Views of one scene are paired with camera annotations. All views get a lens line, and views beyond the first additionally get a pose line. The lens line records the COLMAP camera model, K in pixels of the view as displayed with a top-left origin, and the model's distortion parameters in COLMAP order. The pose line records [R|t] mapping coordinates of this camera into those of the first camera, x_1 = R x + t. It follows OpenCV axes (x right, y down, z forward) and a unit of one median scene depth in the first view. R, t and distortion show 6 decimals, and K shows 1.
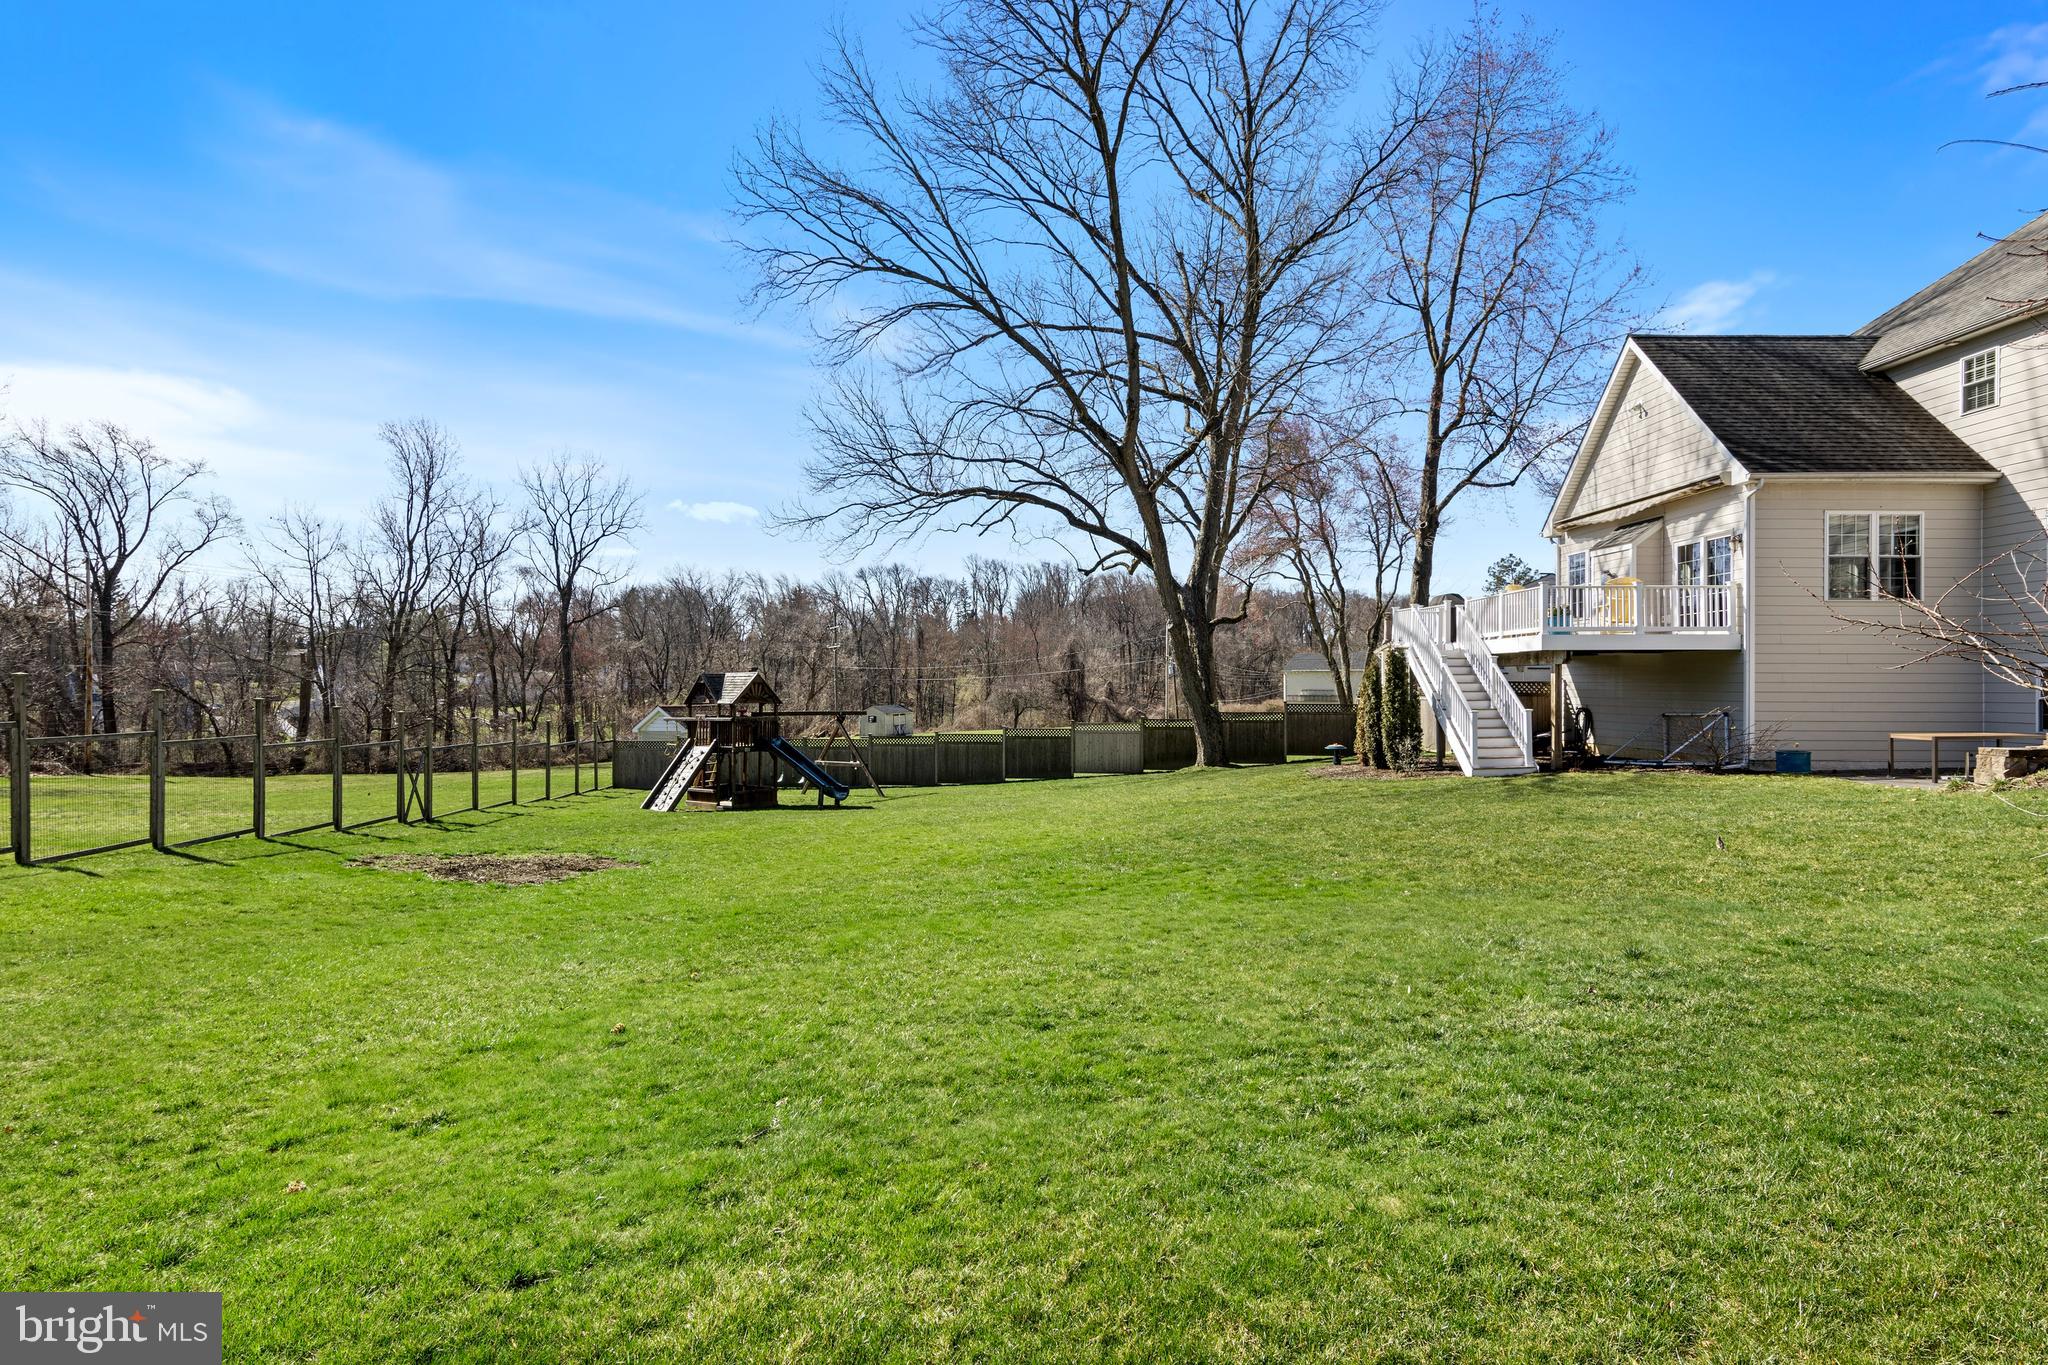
lens RADIAL K [[1063.0, 0, 1030.4], [0, 1063.0, 677.2], [0, 0, 1]] dist [0.013461, 0.005849]
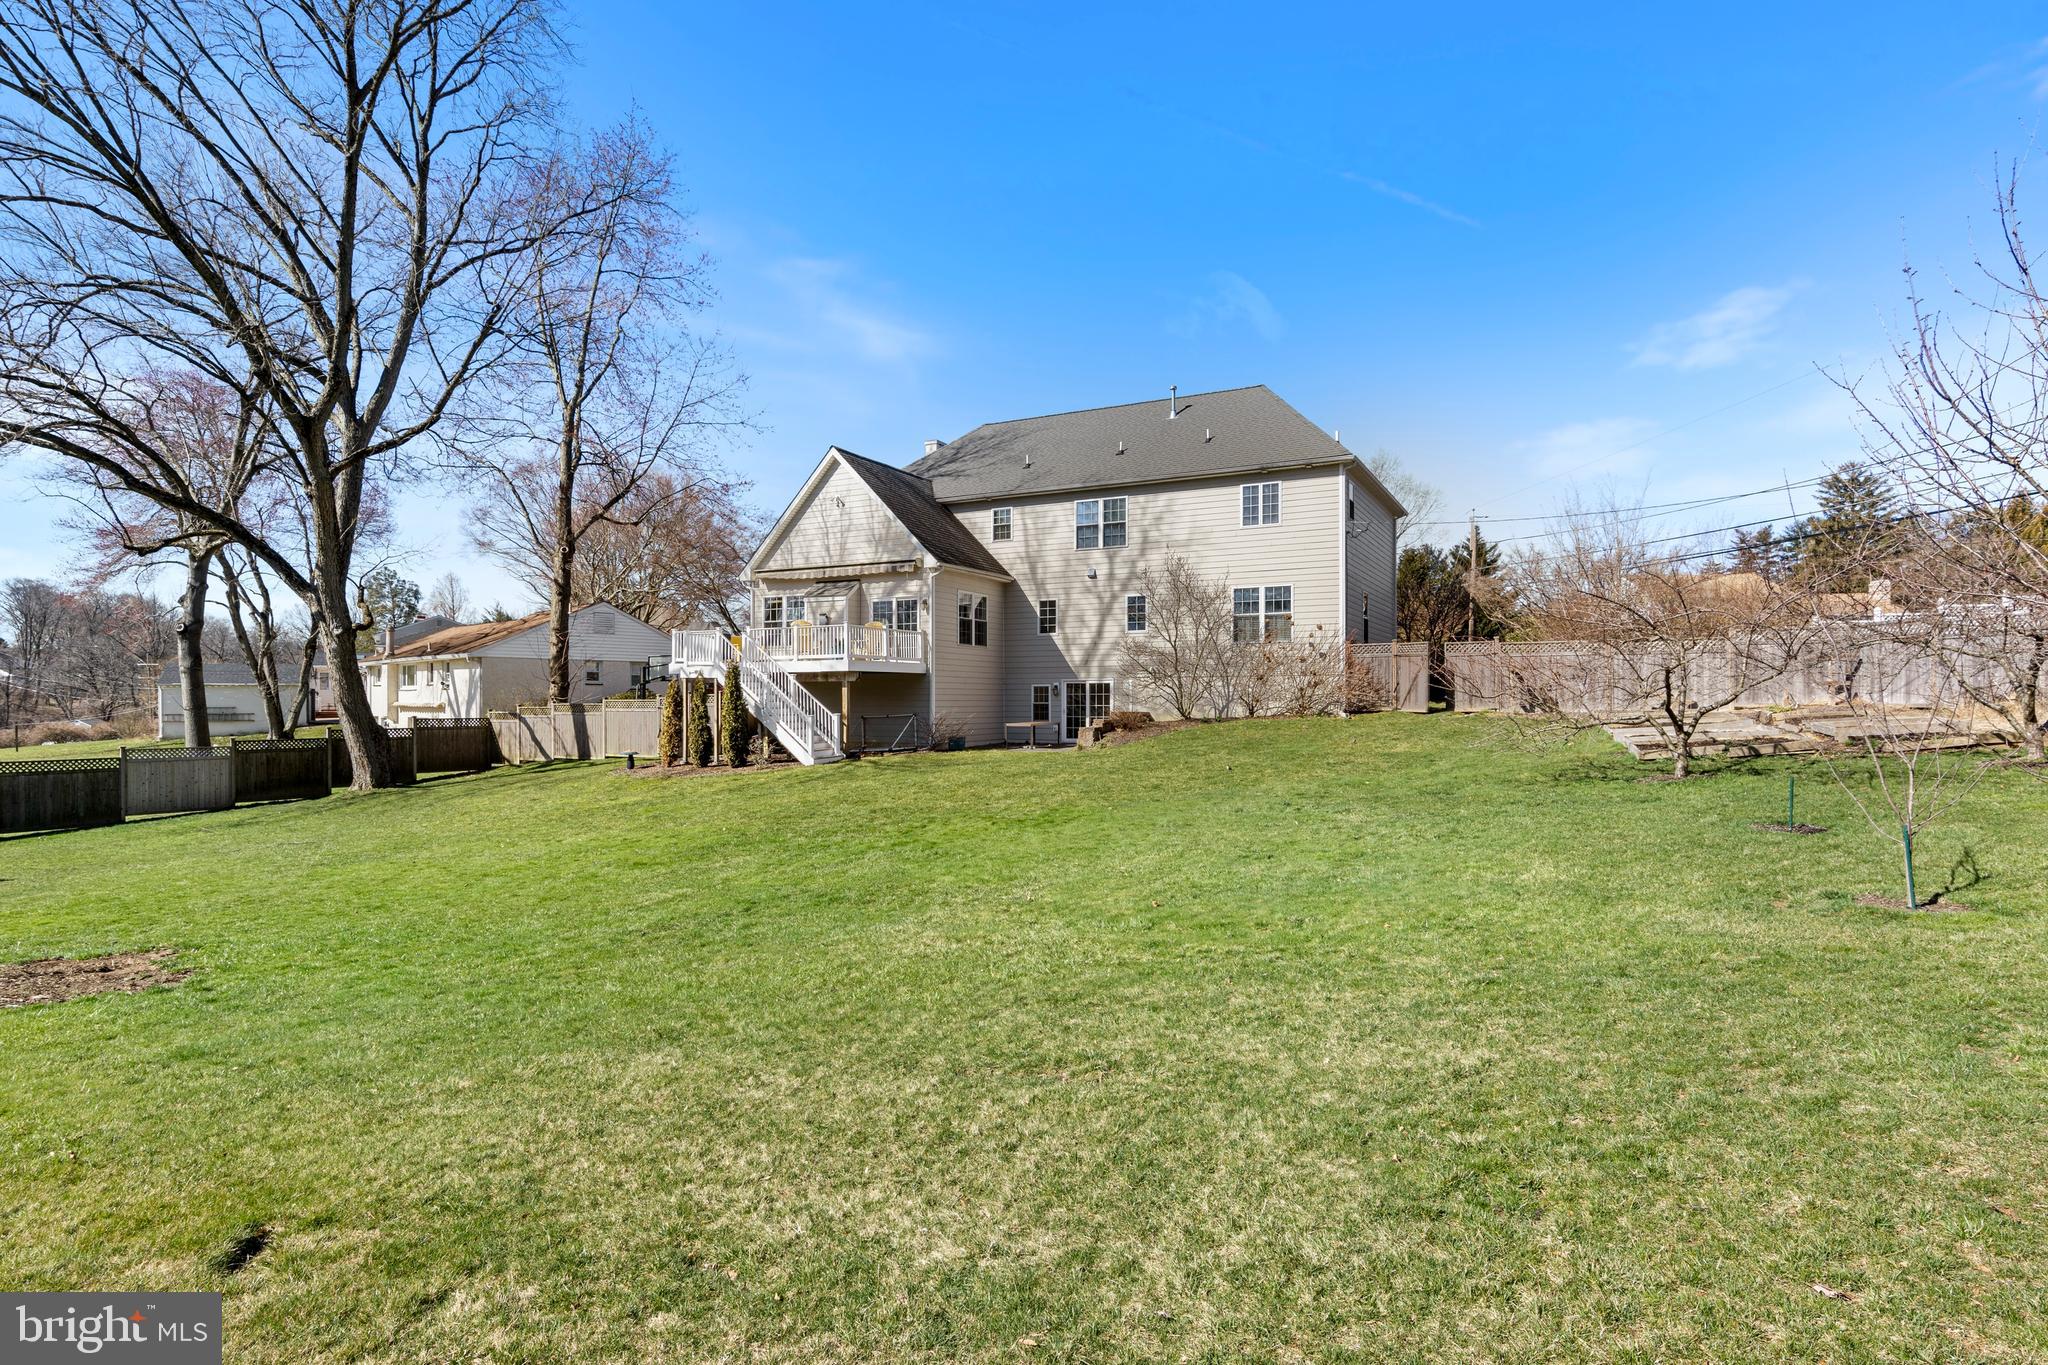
lens RADIAL K [[1063.0, 0, 1038.0], [0, 1063.0, 694.8], [0, 0, 1]] dist [0.013461, 0.005849]
pose [[0.475191, 0.001845, 0.879881, -0.602137], [-0.001308, 0.999998, -0.001391, 0.007302], [-0.879882, -0.000490, 0.475193, 0.114632]]
